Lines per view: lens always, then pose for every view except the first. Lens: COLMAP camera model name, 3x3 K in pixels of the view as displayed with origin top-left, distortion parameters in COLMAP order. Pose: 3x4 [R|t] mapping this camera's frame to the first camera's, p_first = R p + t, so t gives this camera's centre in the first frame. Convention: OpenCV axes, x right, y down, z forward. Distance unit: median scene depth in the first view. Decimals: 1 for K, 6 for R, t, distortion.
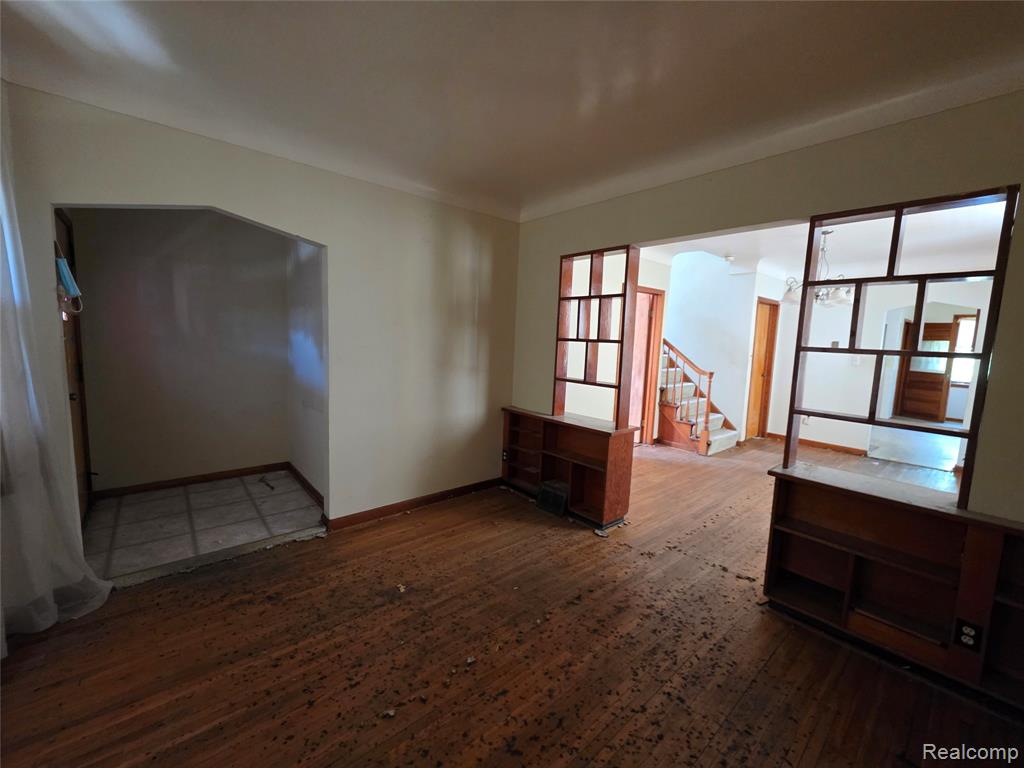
lens RADIAL K [[411.2, 0, 509.6], [0, 411.2, 384.2], [0, 0, 1]] dist [0.005242, -0.001317]
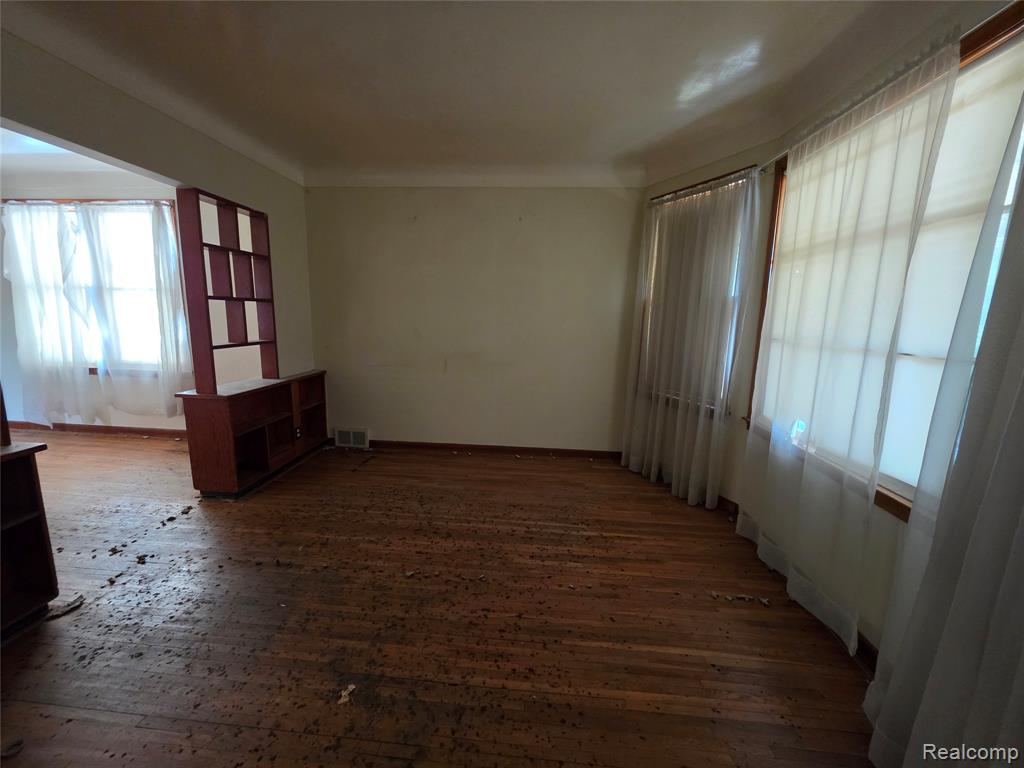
lens RADIAL K [[411.2, 0, 508.9], [0, 411.2, 378.4], [0, 0, 1]] dist [0.005242, -0.001317]
pose [[-0.693108, -0.166474, 0.701347, -0.596791], [0.032699, 0.964704, 0.261300, -0.104079], [-0.720092, 0.204043, -0.663200, 0.844042]]
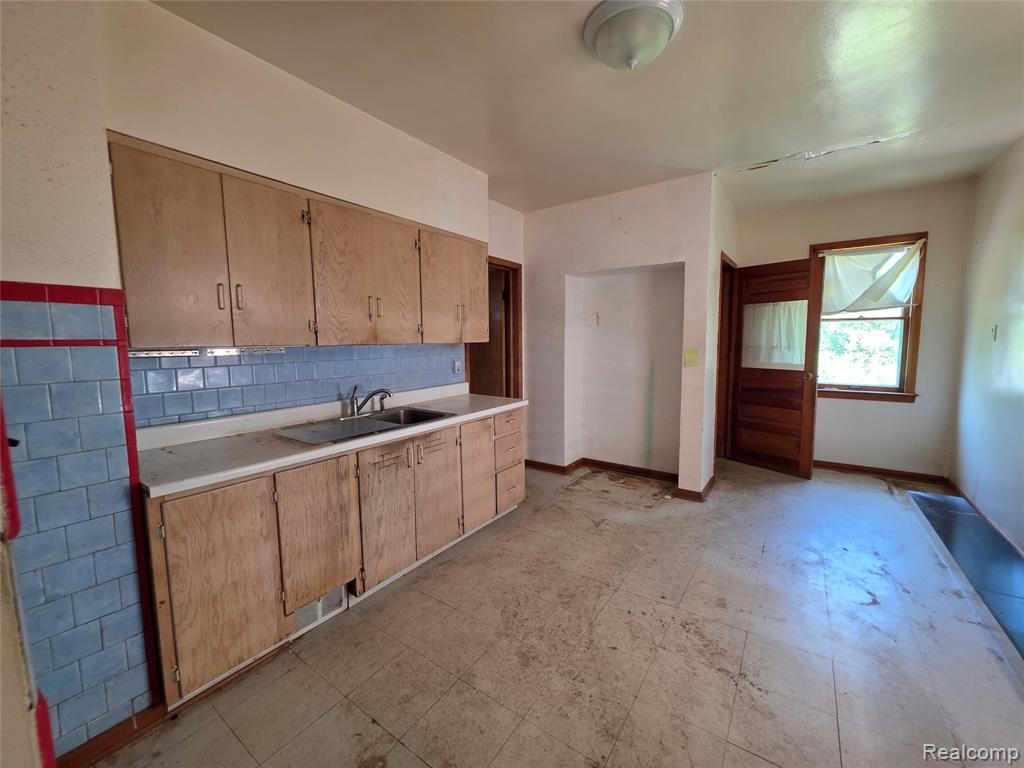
lens RADIAL K [[411.2, 0, 514.4], [0, 411.2, 381.2], [0, 0, 1]] dist [0.005242, -0.001317]
pose [[0.967323, -0.073930, 0.242529, 1.640543], [0.075029, 0.997170, 0.004715, -0.104521], [-0.242192, 0.013636, 0.970133, 1.647246]]
